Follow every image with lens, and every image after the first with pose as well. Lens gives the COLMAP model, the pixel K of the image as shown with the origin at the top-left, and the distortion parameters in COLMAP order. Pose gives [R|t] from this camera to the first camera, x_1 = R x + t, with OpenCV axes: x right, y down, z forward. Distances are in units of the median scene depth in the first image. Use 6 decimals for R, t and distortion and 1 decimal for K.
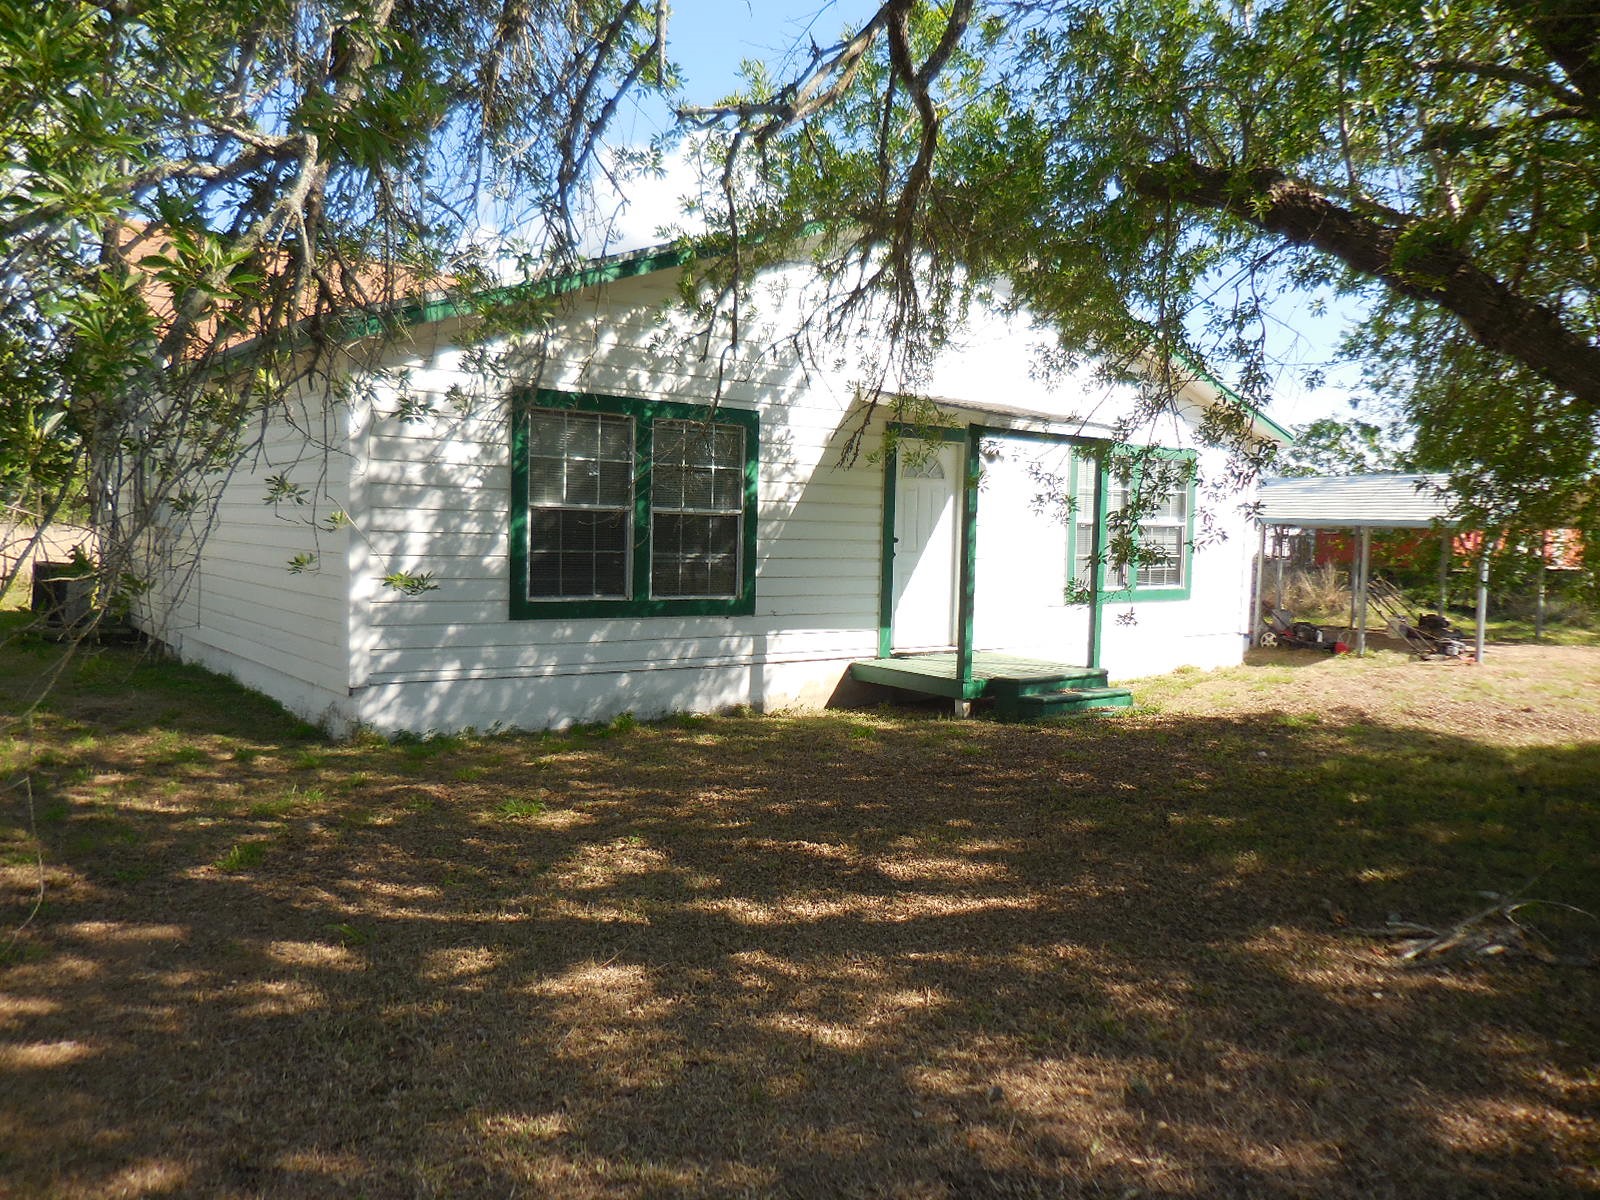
lens RADIAL K [[1209.5, 0, 800.0], [0, 1209.5, 600.0], [0, 0, 1]] dist [-0.006672, -0.003439]
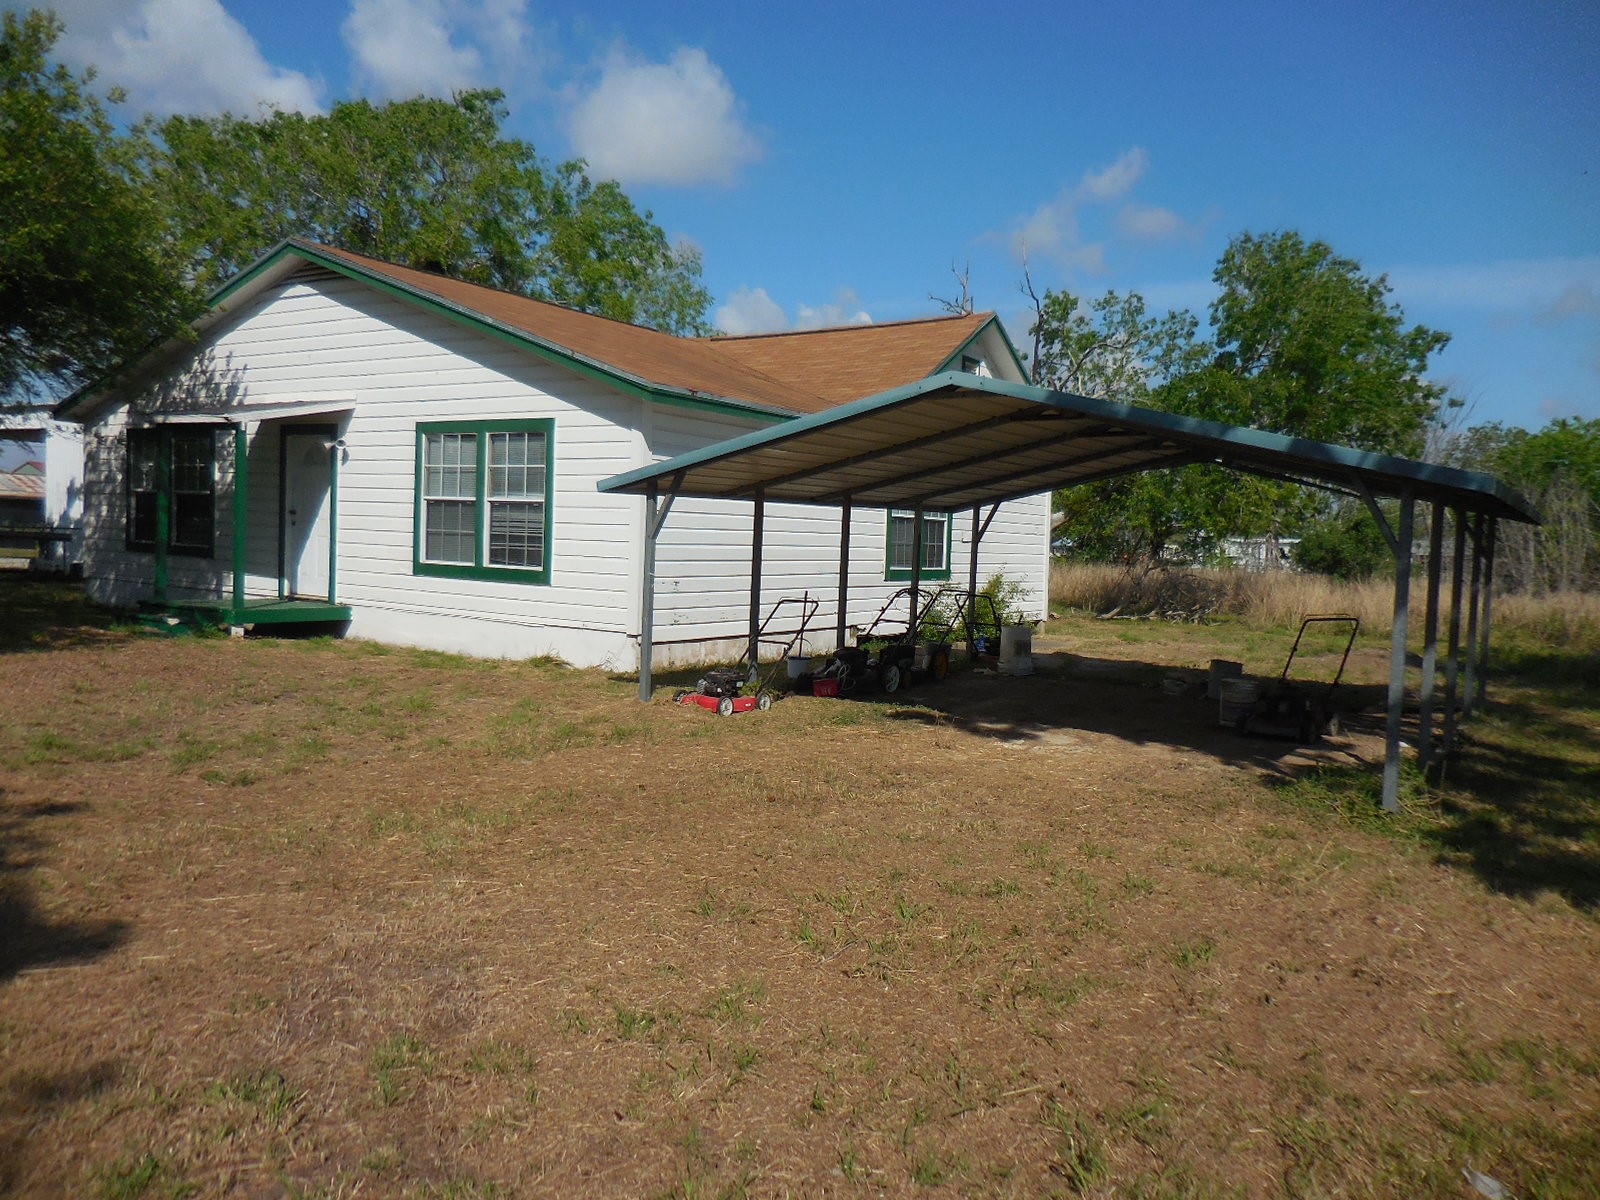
lens RADIAL K [[1179.1, 0, 803.3], [0, 1179.1, 591.2], [0, 0, 1]] dist [0.000191, 0.000360]
pose [[0.333403, 0.051656, -0.941368, 1.873035], [-0.078408, 0.996558, 0.026915, -0.052409], [0.939518, 0.064838, 0.336305, 1.382914]]
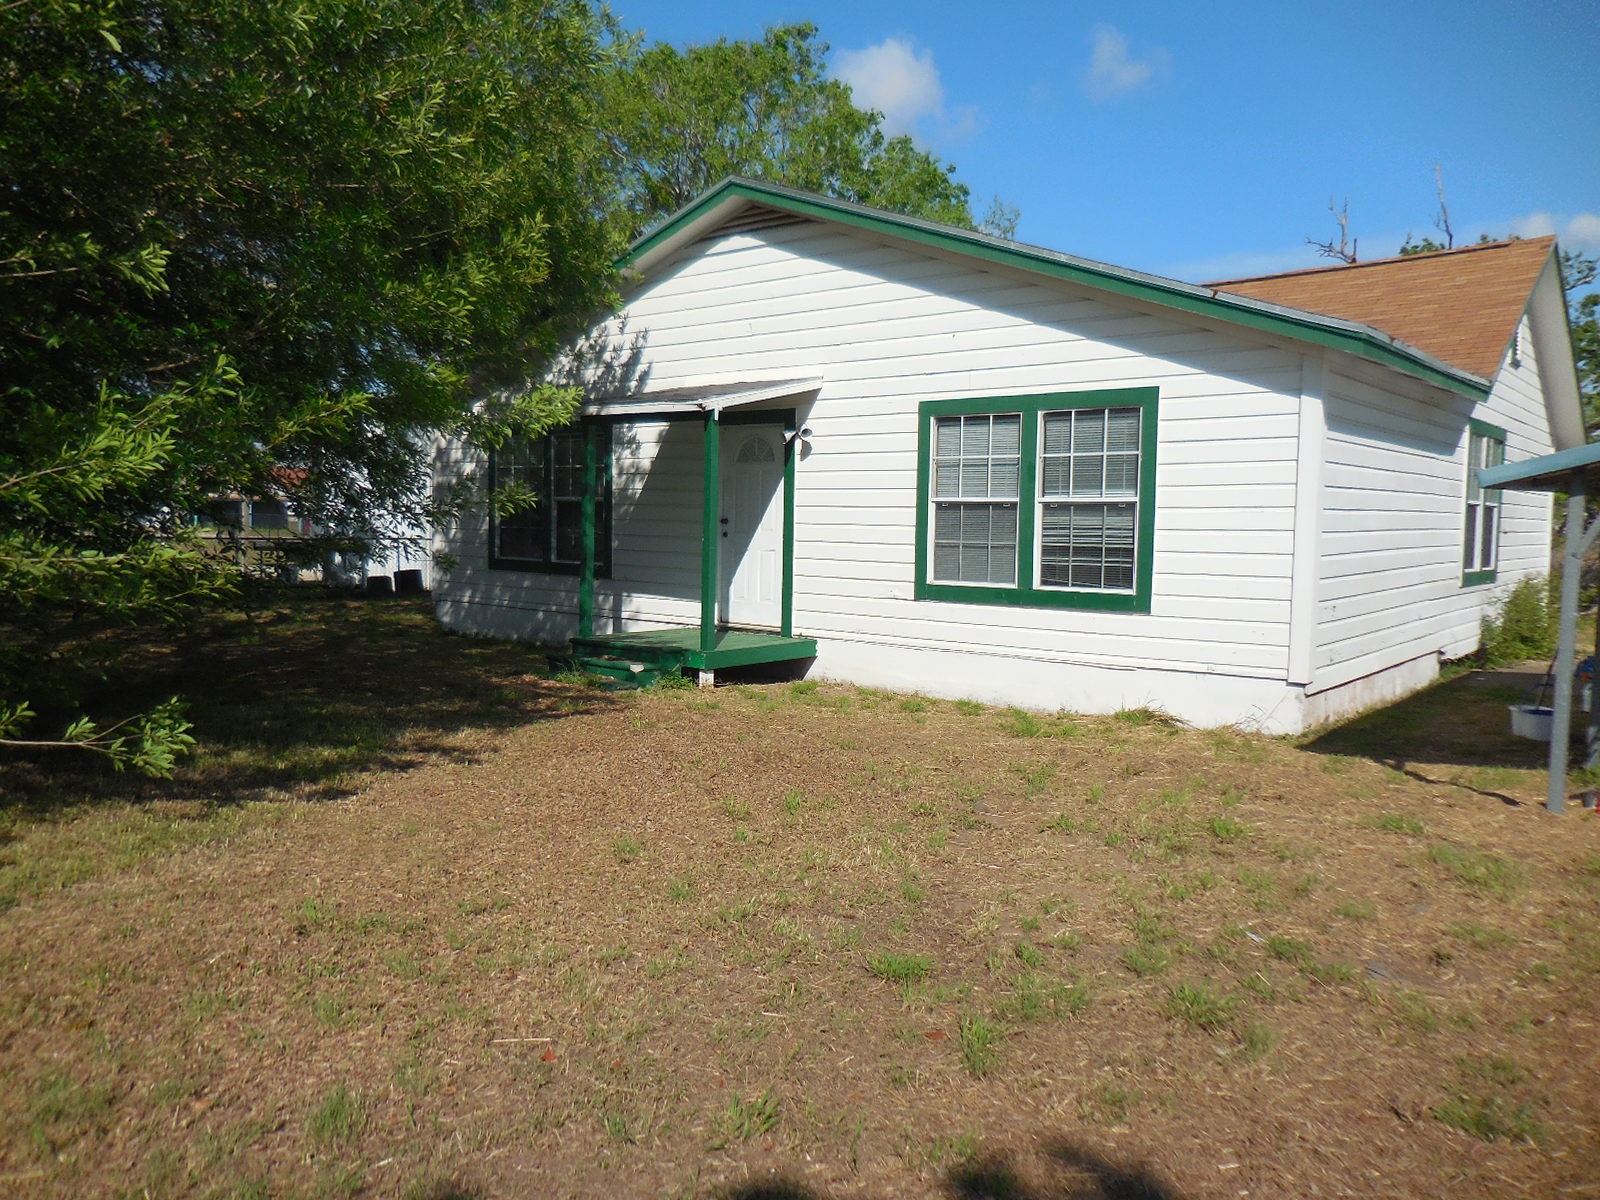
lens RADIAL K [[1212.6, 0, 800.0], [0, 1212.6, 600.0], [0, 0, 1]] dist [0.005013, 0.005037]
pose [[0.217090, 0.060786, -0.974257, 1.439084], [-0.057868, 0.997105, 0.049318, -0.045719], [0.974435, 0.045672, 0.219979, 1.050354]]
